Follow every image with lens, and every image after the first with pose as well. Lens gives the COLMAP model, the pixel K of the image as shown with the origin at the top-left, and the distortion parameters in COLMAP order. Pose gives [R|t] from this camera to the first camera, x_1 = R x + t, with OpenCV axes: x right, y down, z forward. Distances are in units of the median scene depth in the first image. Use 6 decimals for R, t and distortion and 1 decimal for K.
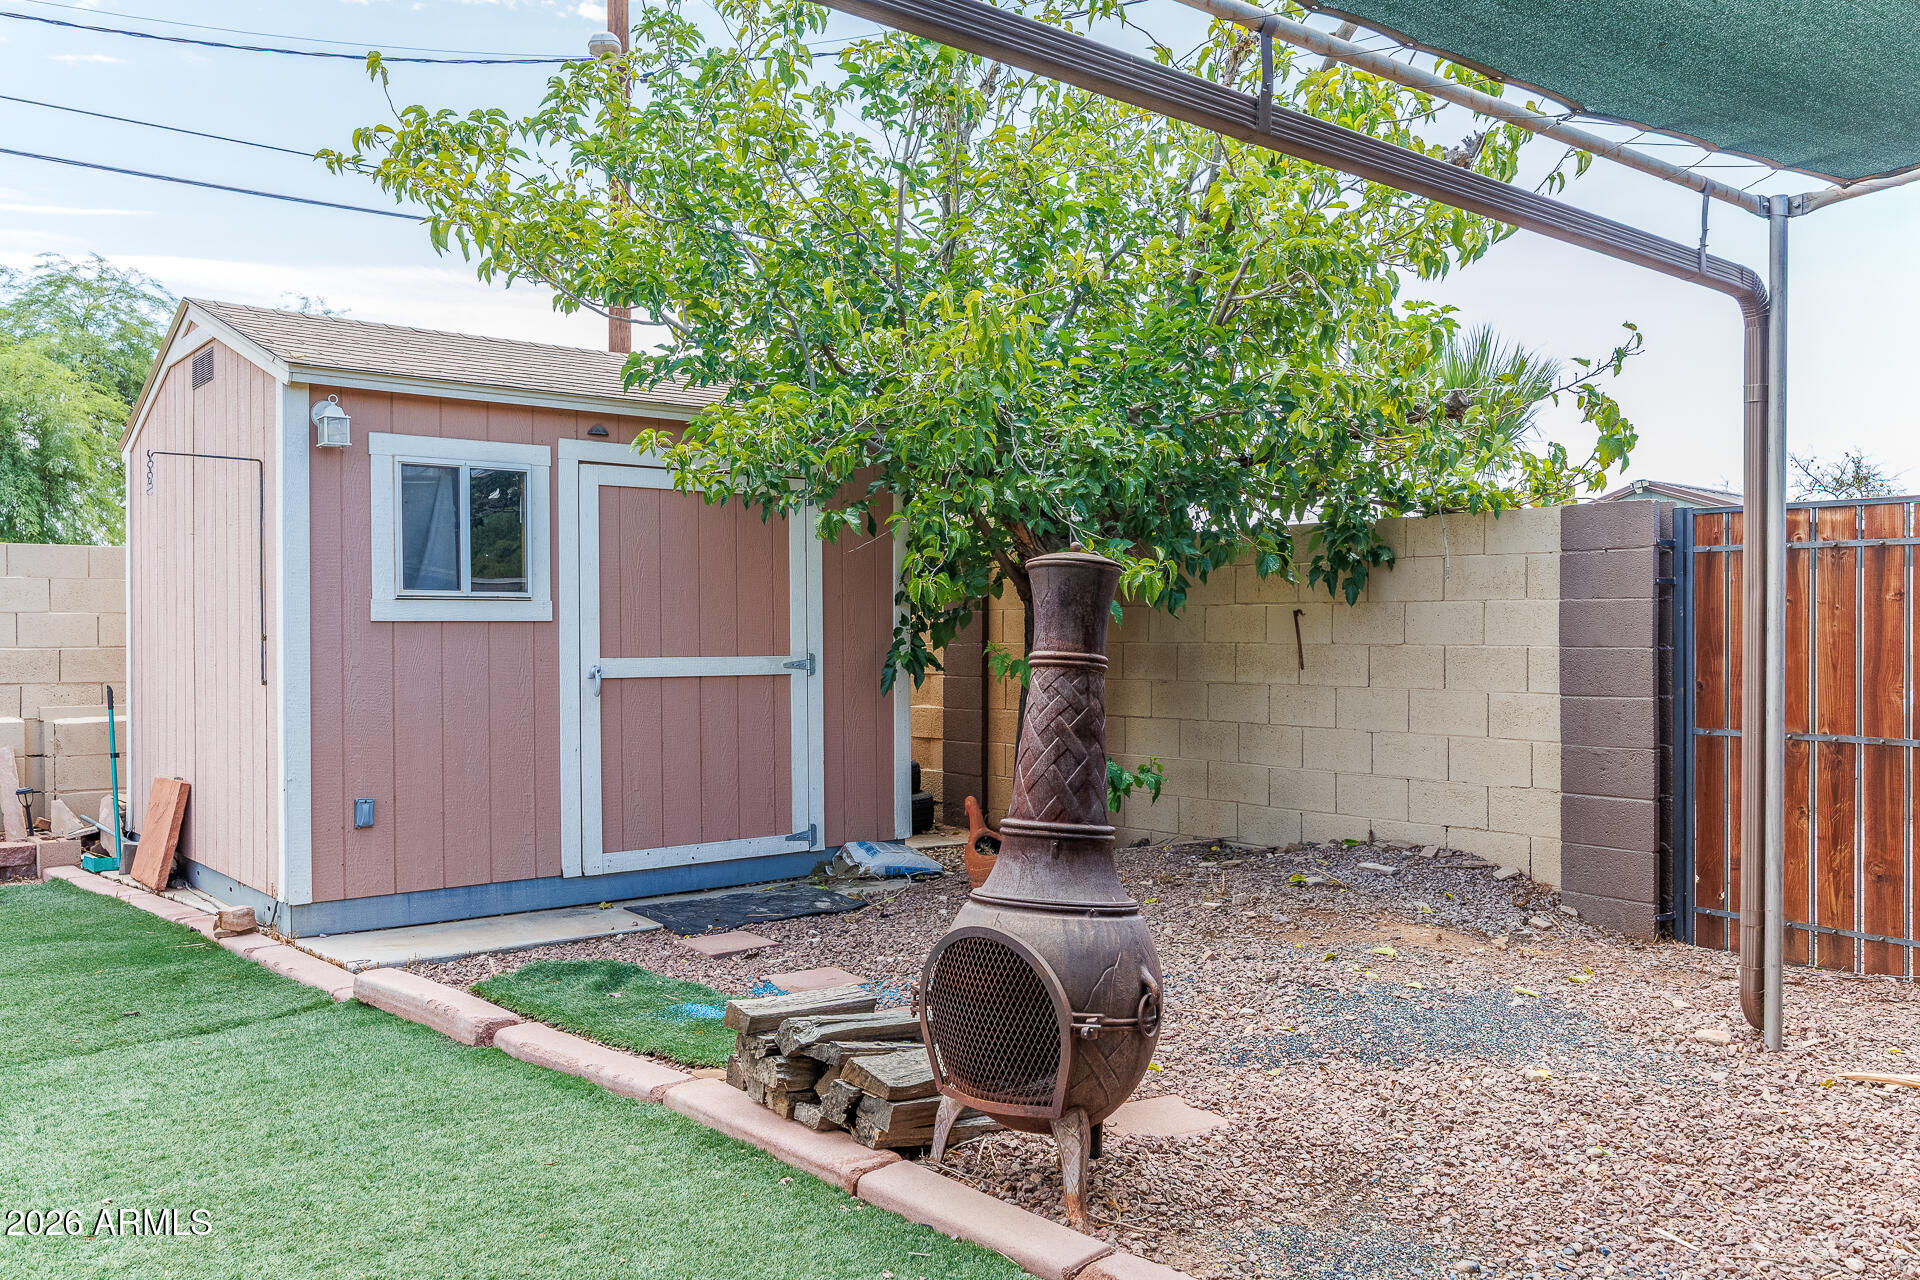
lens RADIAL K [[1533.9, 0, 960.0], [0, 1533.9, 640.0], [0, 0, 1]] dist [0.000738, -0.000577]
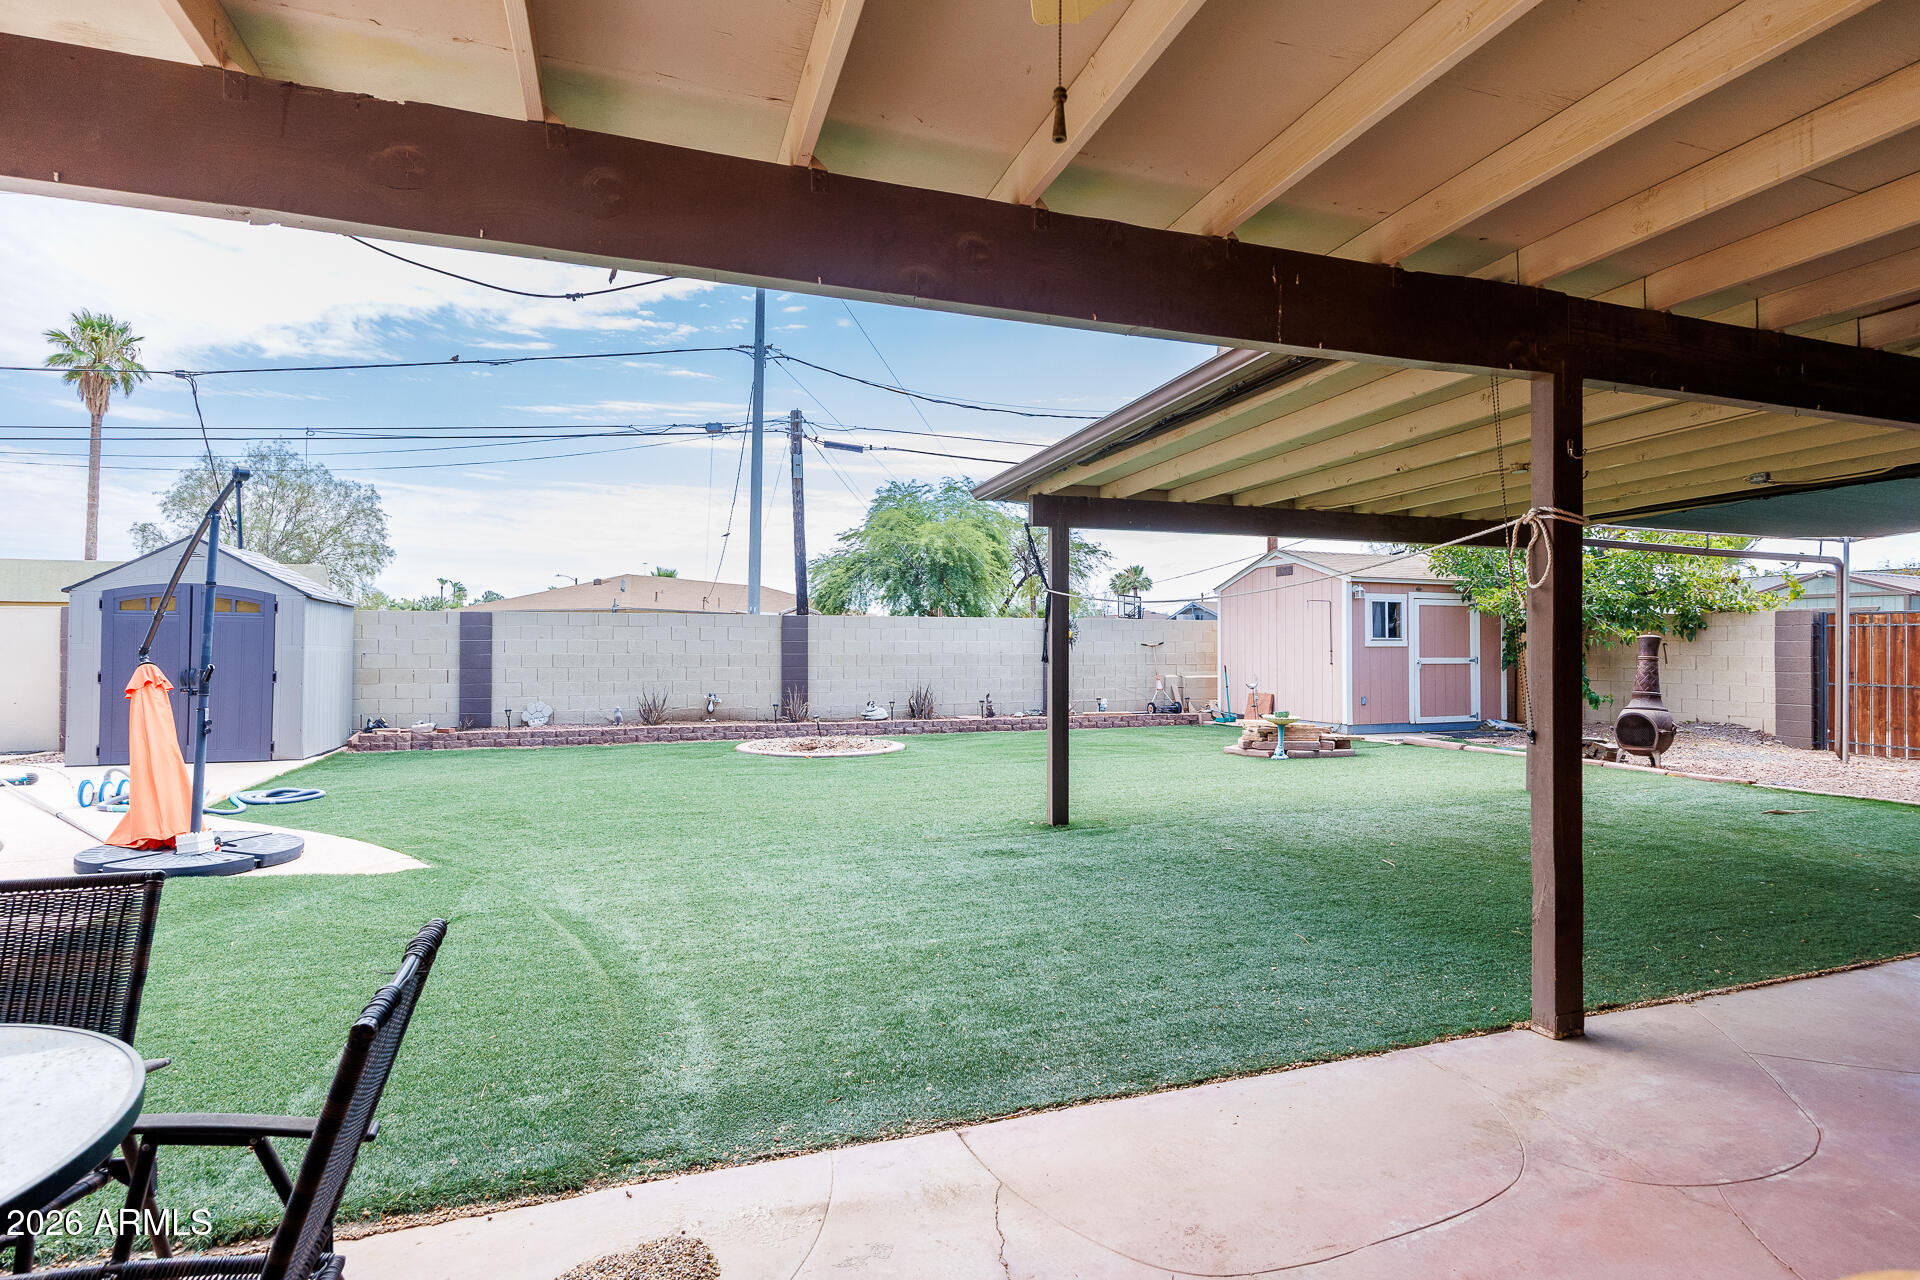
lens RADIAL K [[939.0, 0, 960.0], [0, 939.0, 640.0], [0, 0, 1]] dist [-0.008914, 0.000161]
pose [[0.943209, 0.001572, -0.332195, -0.533639], [-0.004989, 0.999943, -0.009433, -0.002645], [0.332162, 0.010555, 0.943163, -1.318543]]
